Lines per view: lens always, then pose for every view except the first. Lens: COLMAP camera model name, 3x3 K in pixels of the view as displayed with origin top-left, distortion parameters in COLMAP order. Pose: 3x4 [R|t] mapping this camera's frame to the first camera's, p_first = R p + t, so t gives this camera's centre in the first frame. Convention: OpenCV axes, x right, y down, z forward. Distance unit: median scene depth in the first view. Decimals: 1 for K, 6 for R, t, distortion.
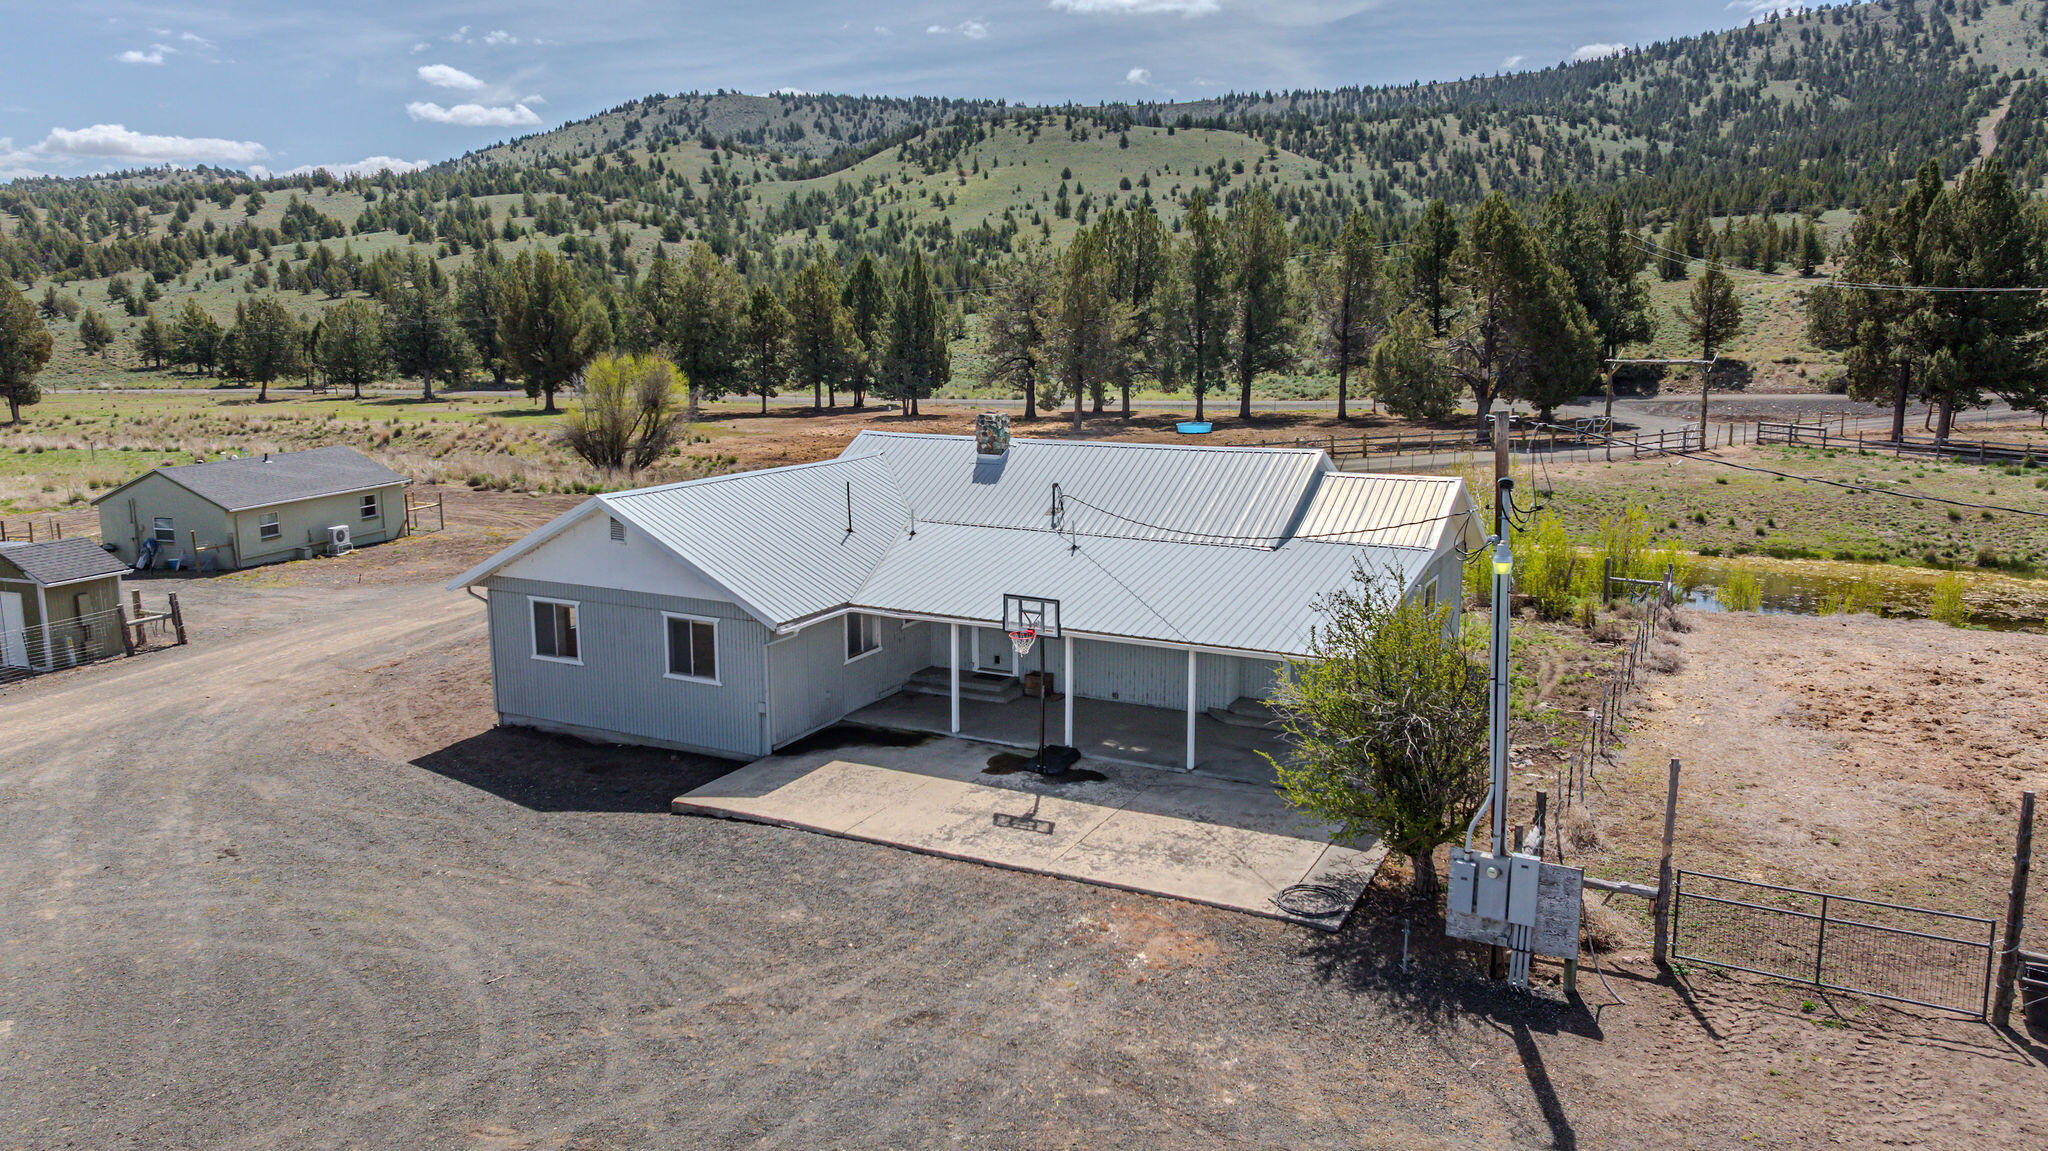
lens RADIAL K [[1436.3, 0, 1033.4], [0, 1436.3, 571.1], [0, 0, 1]] dist [-0.037513, 0.042745]
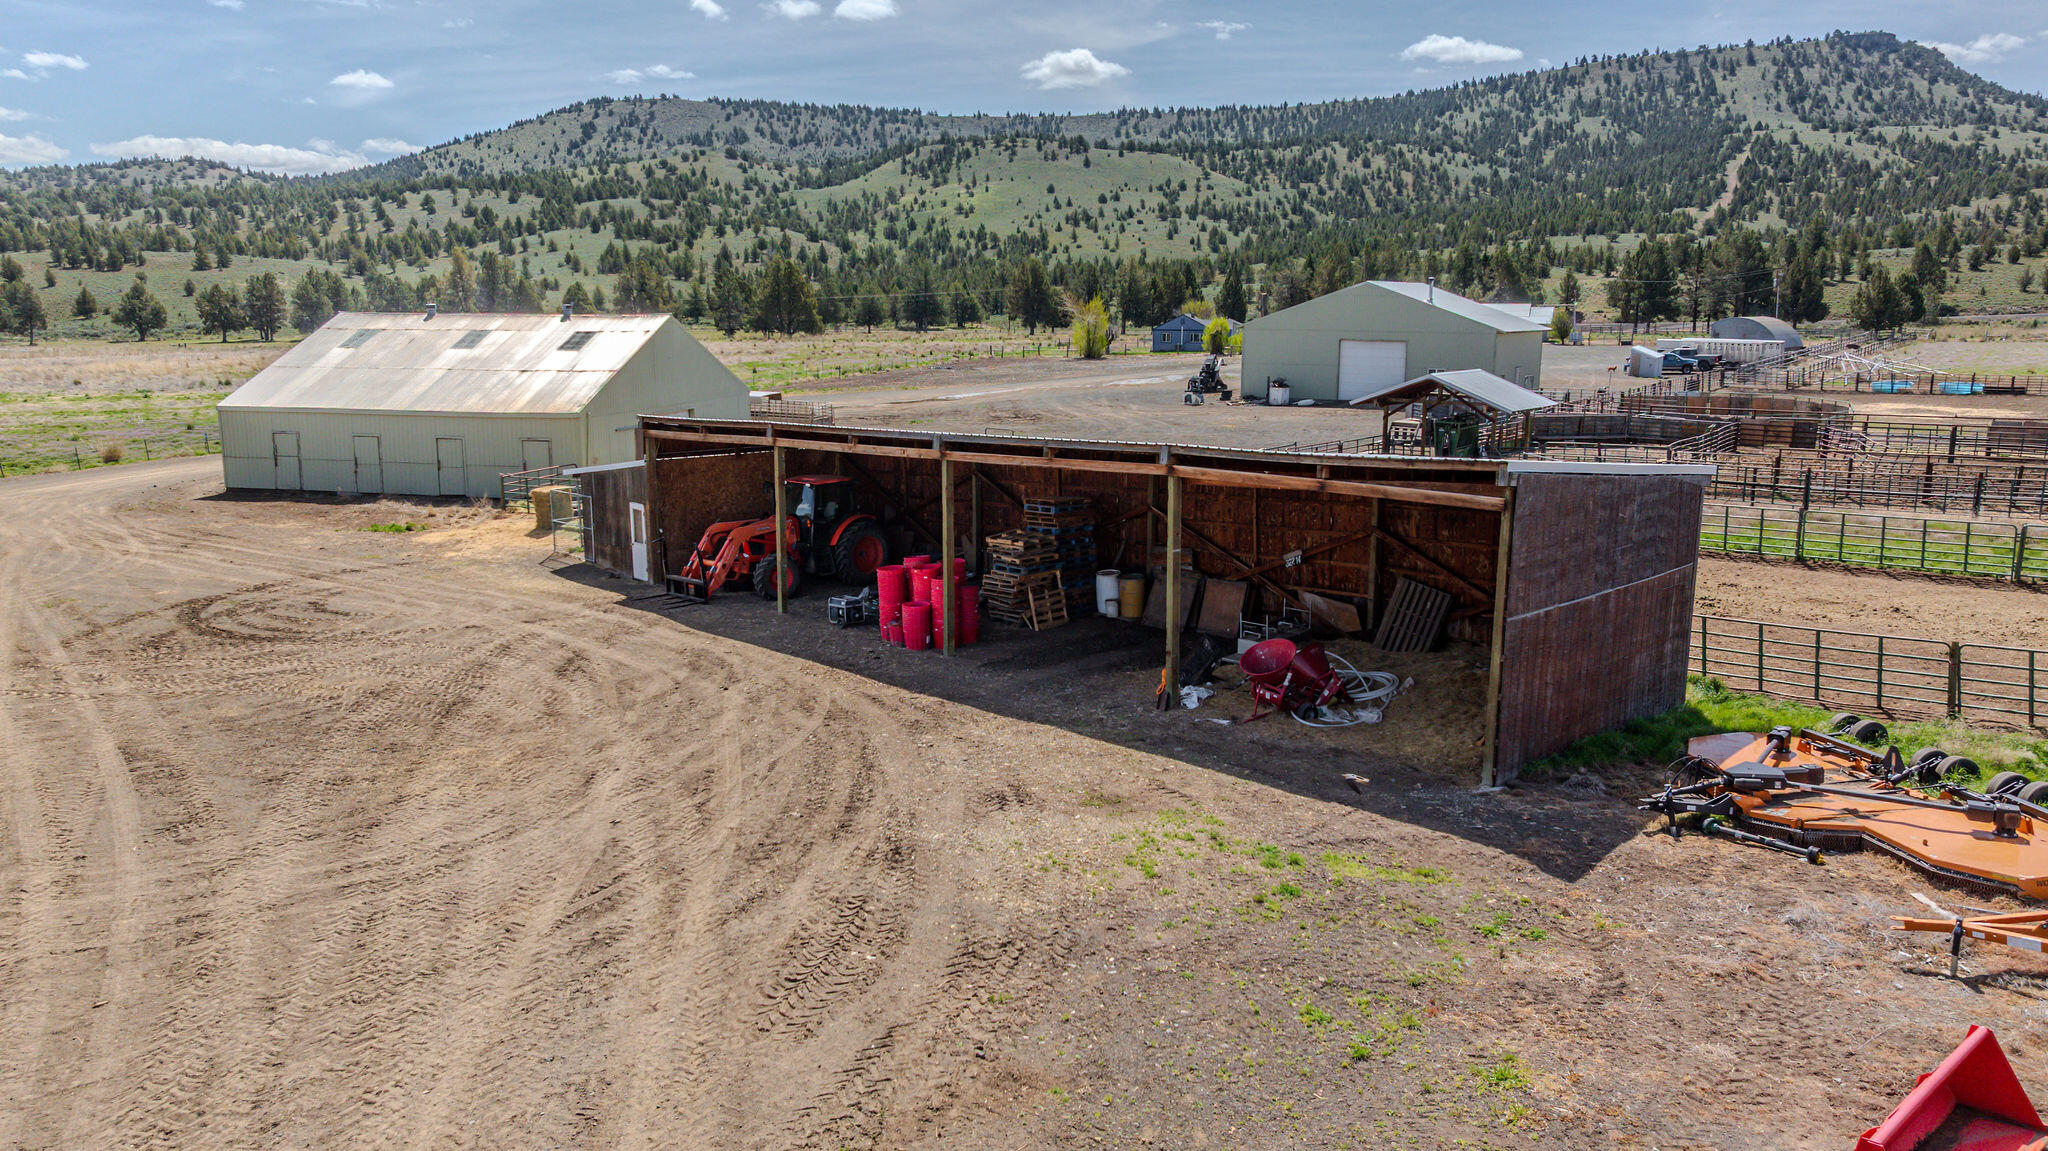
lens RADIAL K [[1436.3, 0, 1026.6], [0, 1436.3, 573.7], [0, 0, 1]] dist [-0.037513, 0.042745]
pose [[0.994275, -0.010836, 0.106298, -0.135039], [0.010105, 0.999921, 0.007414, 0.051828], [-0.106370, -0.006297, 0.994307, -0.252842]]
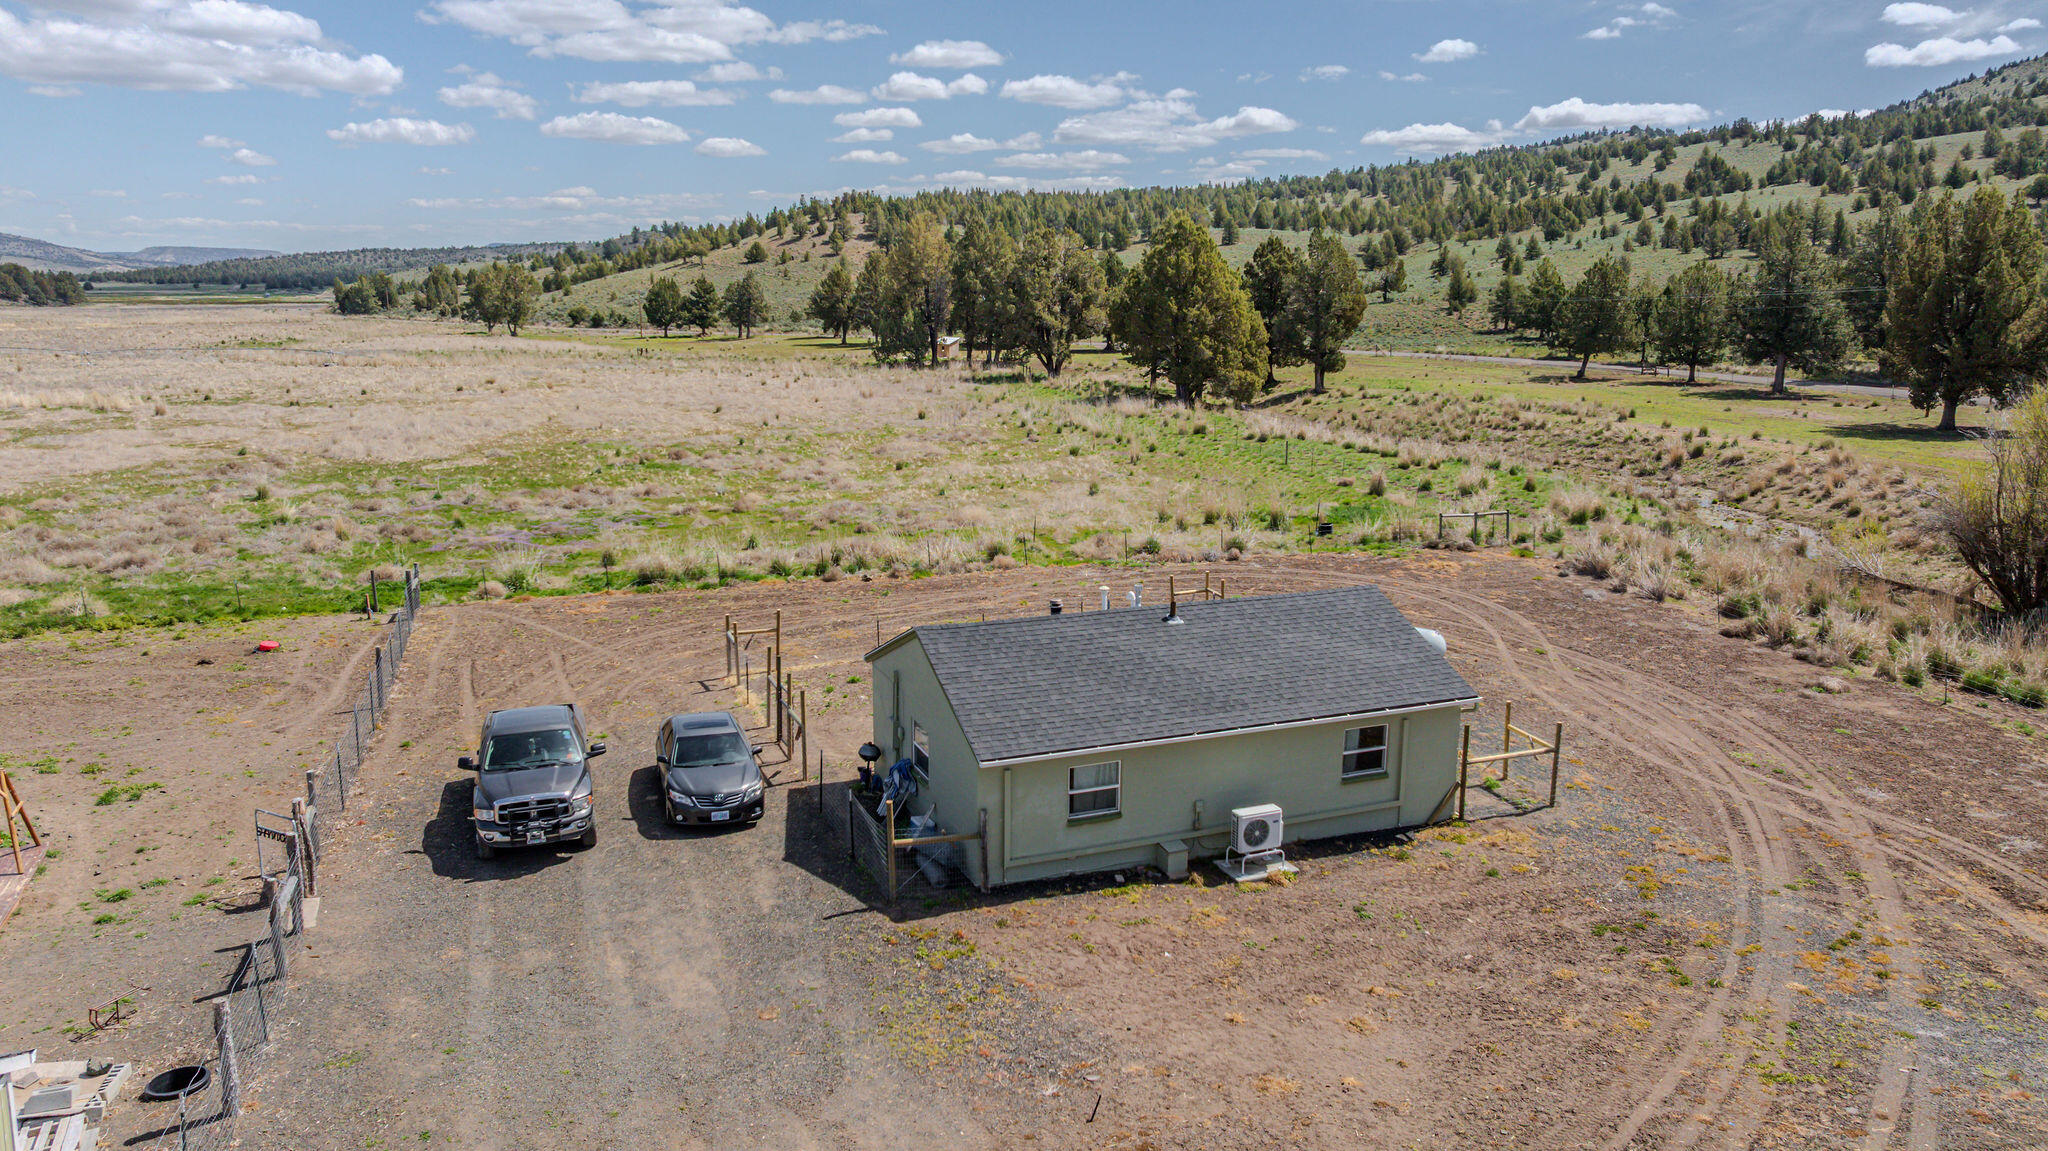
lens RADIAL K [[1436.3, 0, 1025.1], [0, 1436.3, 567.5], [0, 0, 1]] dist [-0.037513, 0.042745]
pose [[0.614769, 0.166840, -0.770859, -0.018586], [-0.147199, 0.984468, 0.095680, -0.011592], [0.774849, 0.054648, 0.629779, 0.058853]]
